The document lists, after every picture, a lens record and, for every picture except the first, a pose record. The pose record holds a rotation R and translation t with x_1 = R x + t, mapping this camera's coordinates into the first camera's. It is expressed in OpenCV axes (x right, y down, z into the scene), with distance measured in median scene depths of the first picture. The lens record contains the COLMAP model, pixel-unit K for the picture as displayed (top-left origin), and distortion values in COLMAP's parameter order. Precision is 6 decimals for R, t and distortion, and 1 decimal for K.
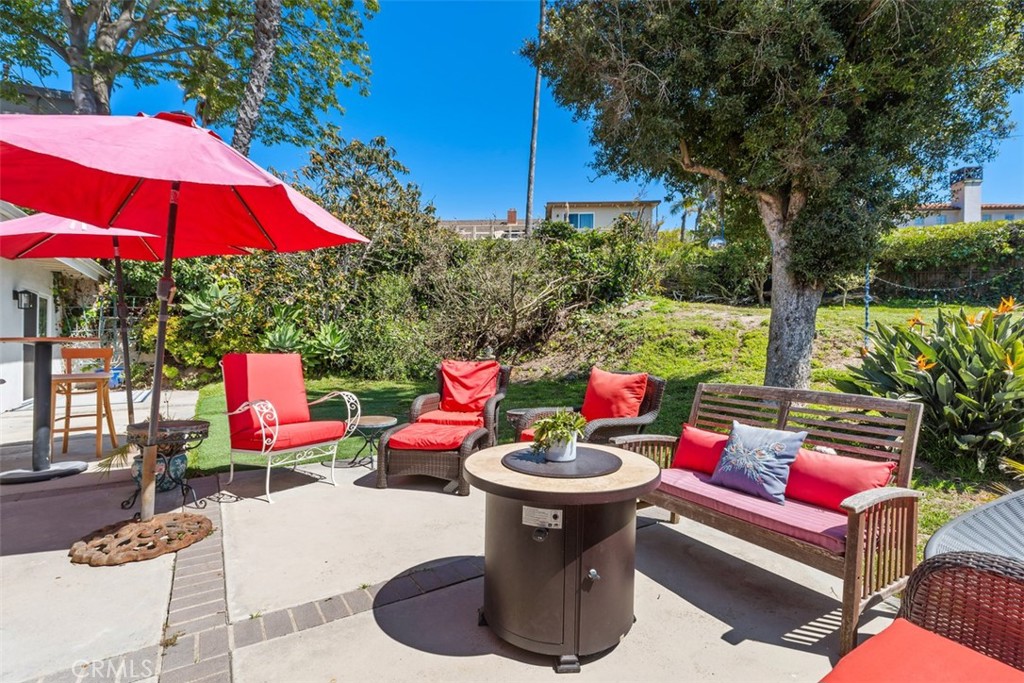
lens RADIAL K [[466.8, 0, 513.7], [0, 466.8, 342.9], [0, 0, 1]] dist [-0.000103, -0.000183]
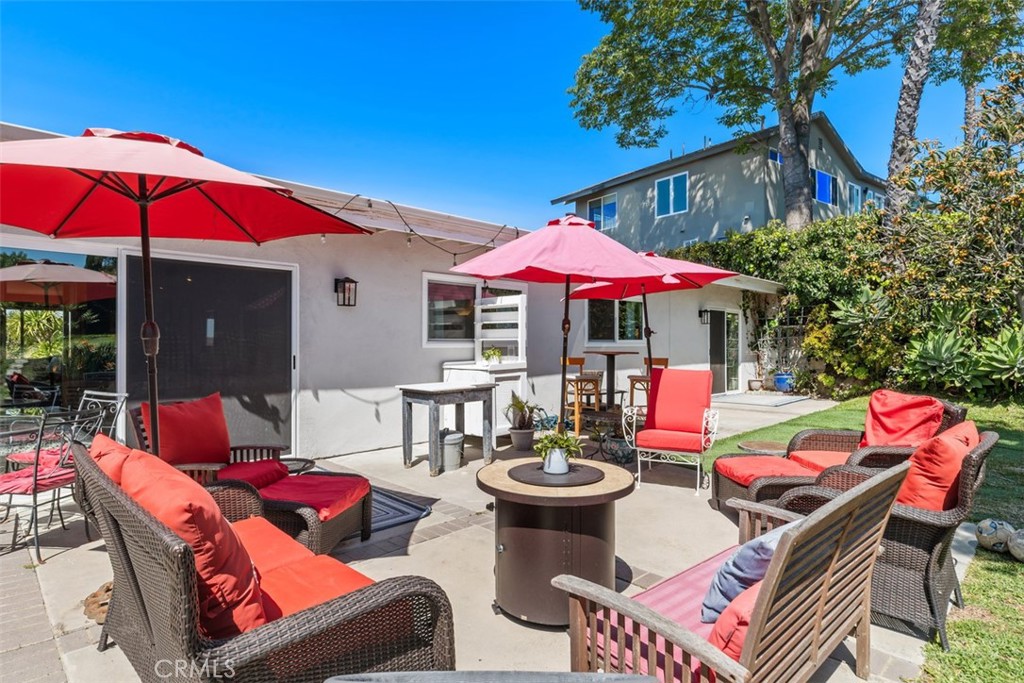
lens RADIAL K [[569.0, 0, 512.9], [0, 569.0, 341.1], [0, 0, 1]] dist [0.001007, -0.000087]
pose [[0.184647, 0.006123, -0.982786, 0.657334], [-0.011561, 0.999925, 0.004058, -0.038333], [0.982737, 0.010613, 0.184704, 0.265568]]
